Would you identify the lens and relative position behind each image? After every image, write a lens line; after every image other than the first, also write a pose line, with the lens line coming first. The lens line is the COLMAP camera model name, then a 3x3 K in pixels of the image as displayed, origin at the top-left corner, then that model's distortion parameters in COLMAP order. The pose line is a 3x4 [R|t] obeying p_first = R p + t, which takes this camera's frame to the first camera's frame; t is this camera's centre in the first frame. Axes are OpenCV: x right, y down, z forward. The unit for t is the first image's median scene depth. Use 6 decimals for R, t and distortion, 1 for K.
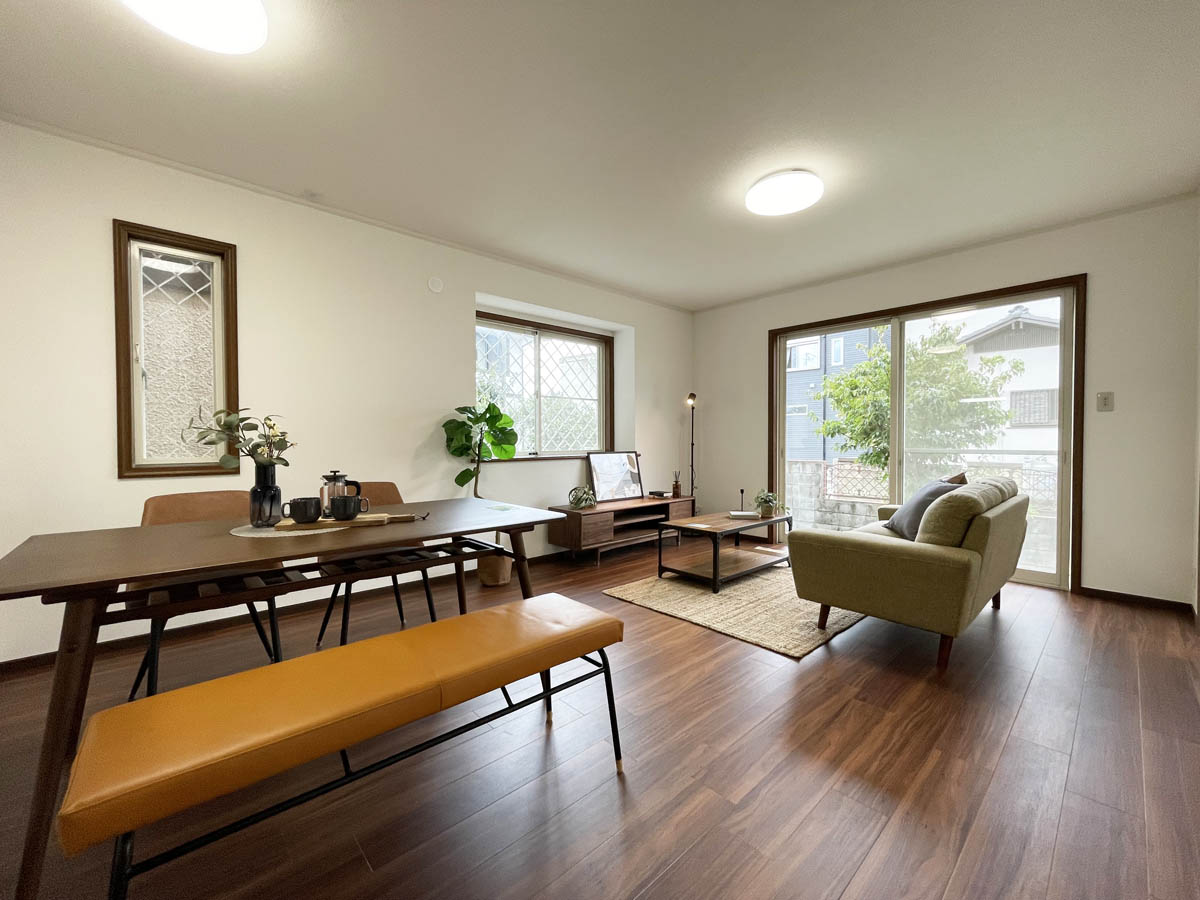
lens RADIAL K [[486.8, 0, 603.5], [0, 486.8, 454.3], [0, 0, 1]] dist [-0.006562, 0.001680]
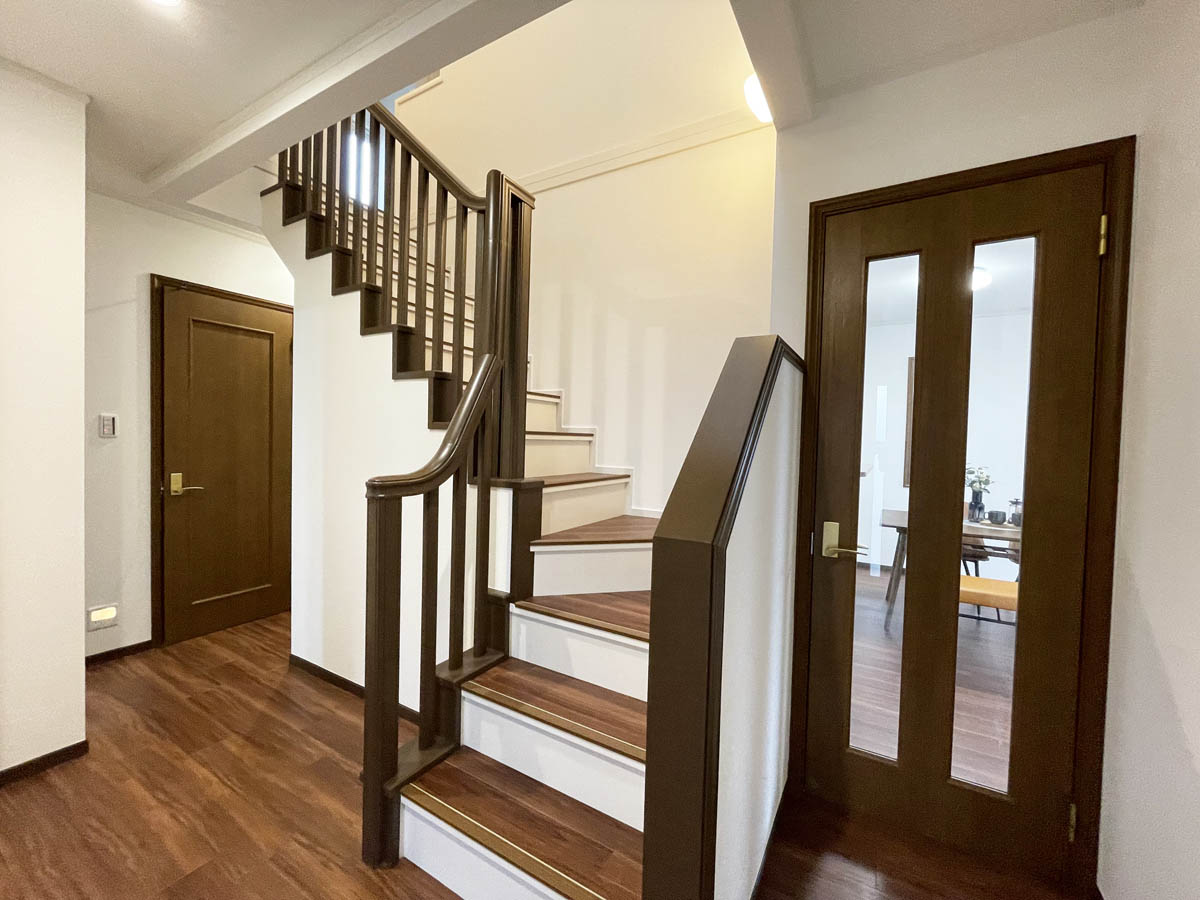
lens RADIAL K [[486.8, 0, 597.4], [0, 486.8, 447.1], [0, 0, 1]] dist [-0.006562, 0.001680]
pose [[0.293306, 0.037279, -0.955292, 0.758063], [-0.053862, 0.998297, 0.022420, -0.123172], [0.954500, 0.044877, 0.294814, -1.106934]]
